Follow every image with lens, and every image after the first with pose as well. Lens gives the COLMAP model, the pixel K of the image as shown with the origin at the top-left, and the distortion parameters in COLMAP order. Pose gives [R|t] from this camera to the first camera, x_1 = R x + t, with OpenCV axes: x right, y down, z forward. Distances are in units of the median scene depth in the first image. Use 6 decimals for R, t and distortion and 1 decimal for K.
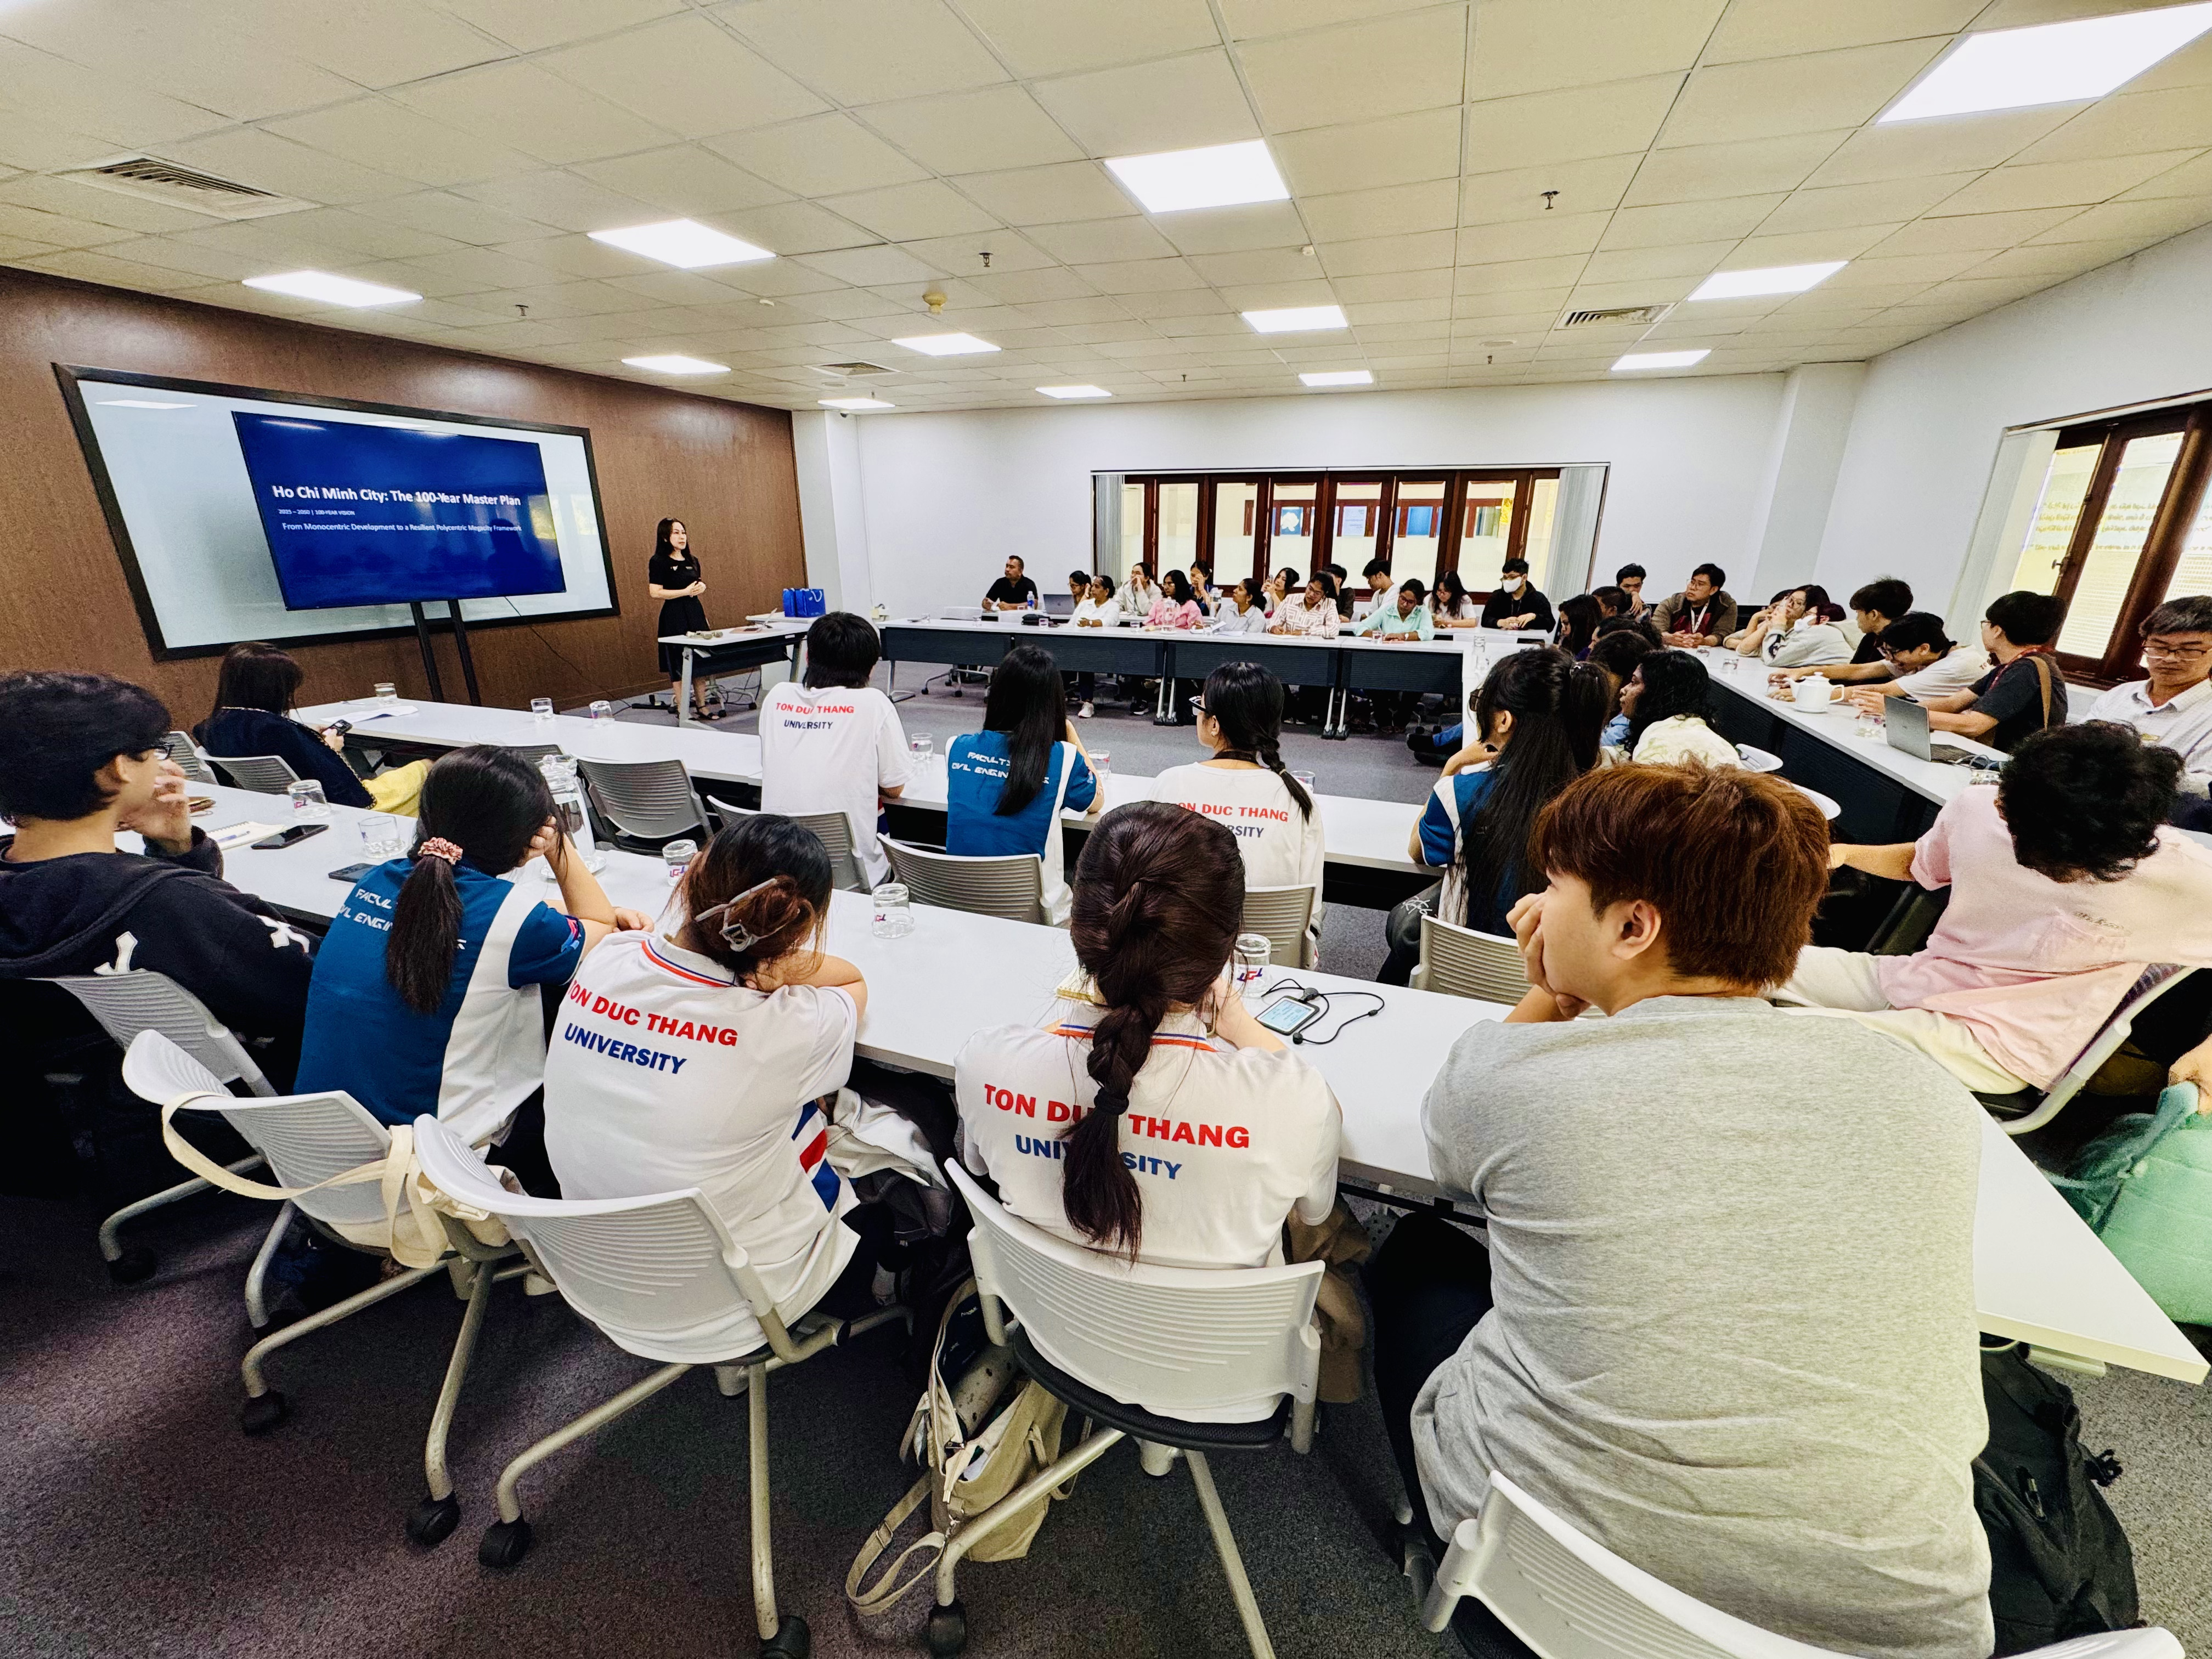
lens RADIAL K [[880.4, 0, 1101.5], [0, 880.4, 824.3], [0, 0, 1]] dist [-0.005233, -0.000585]
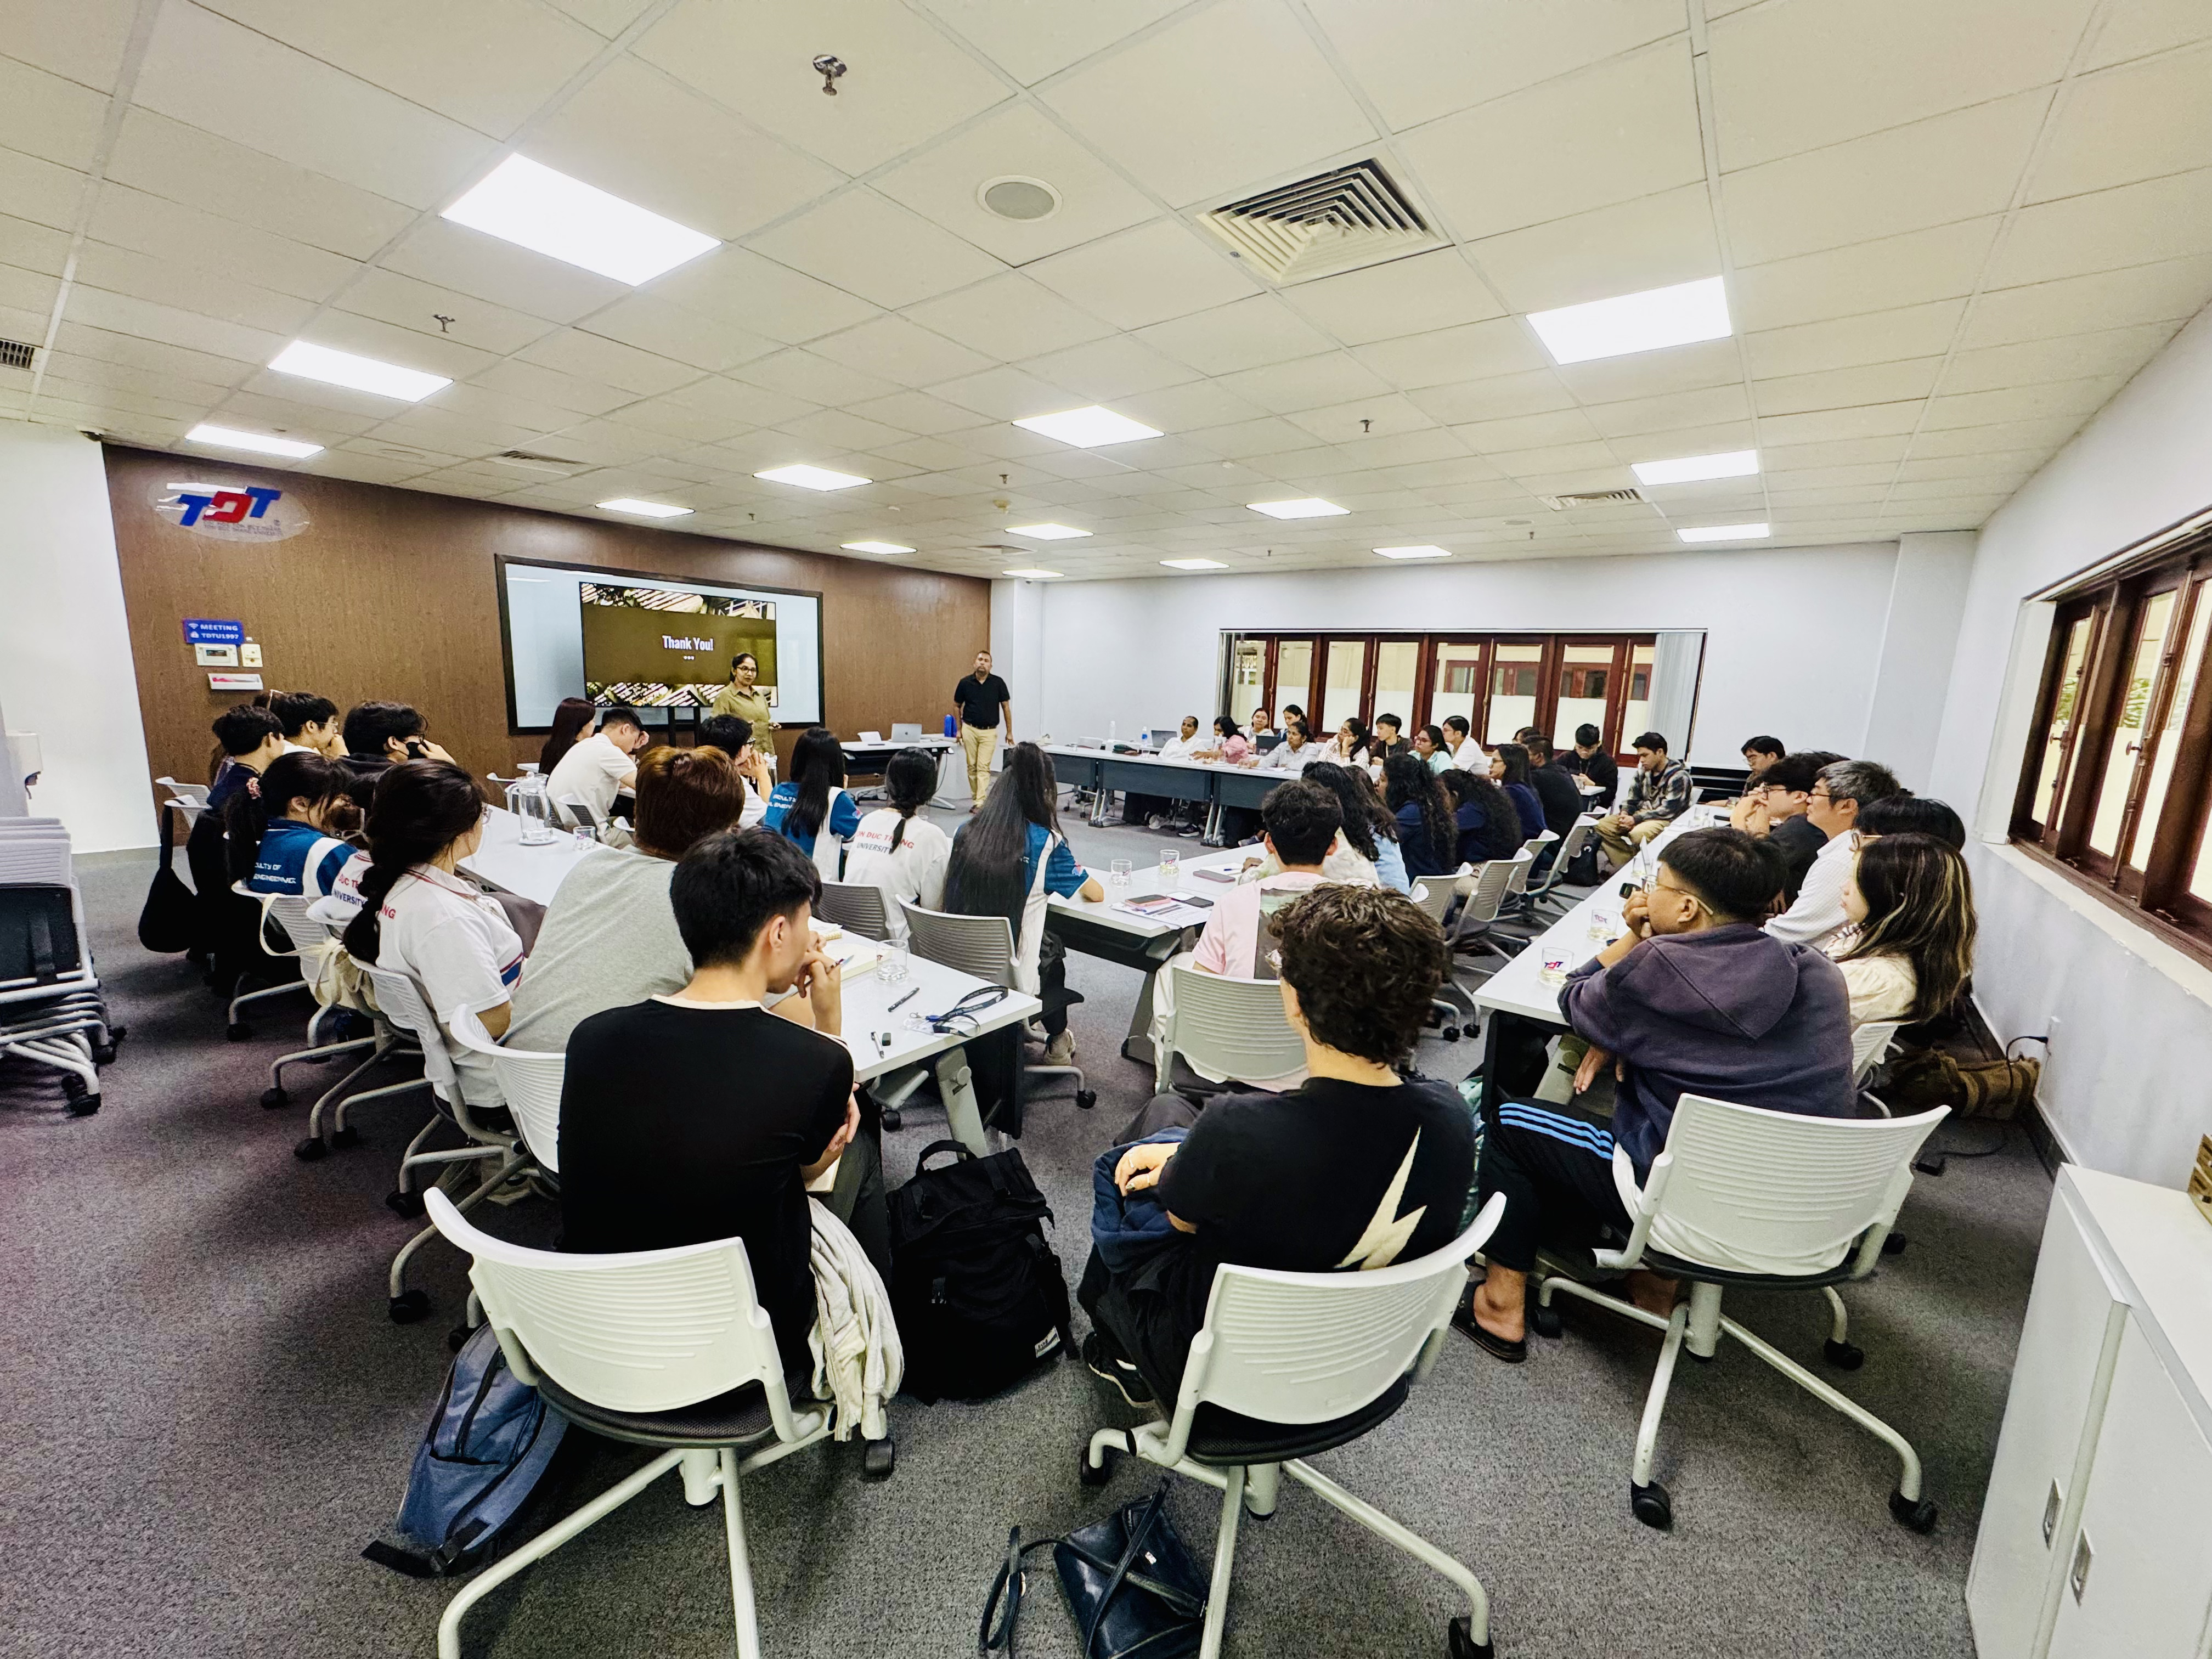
lens RADIAL K [[880.4, 0, 1108.0], [0, 880.4, 829.8], [0, 0, 1]] dist [-0.005233, -0.000585]
pose [[0.950008, 0.085809, -0.300203, 0.246412], [-0.131499, 0.982020, -0.135440, 0.030201], [0.283183, 0.168146, 0.944211, -0.082703]]
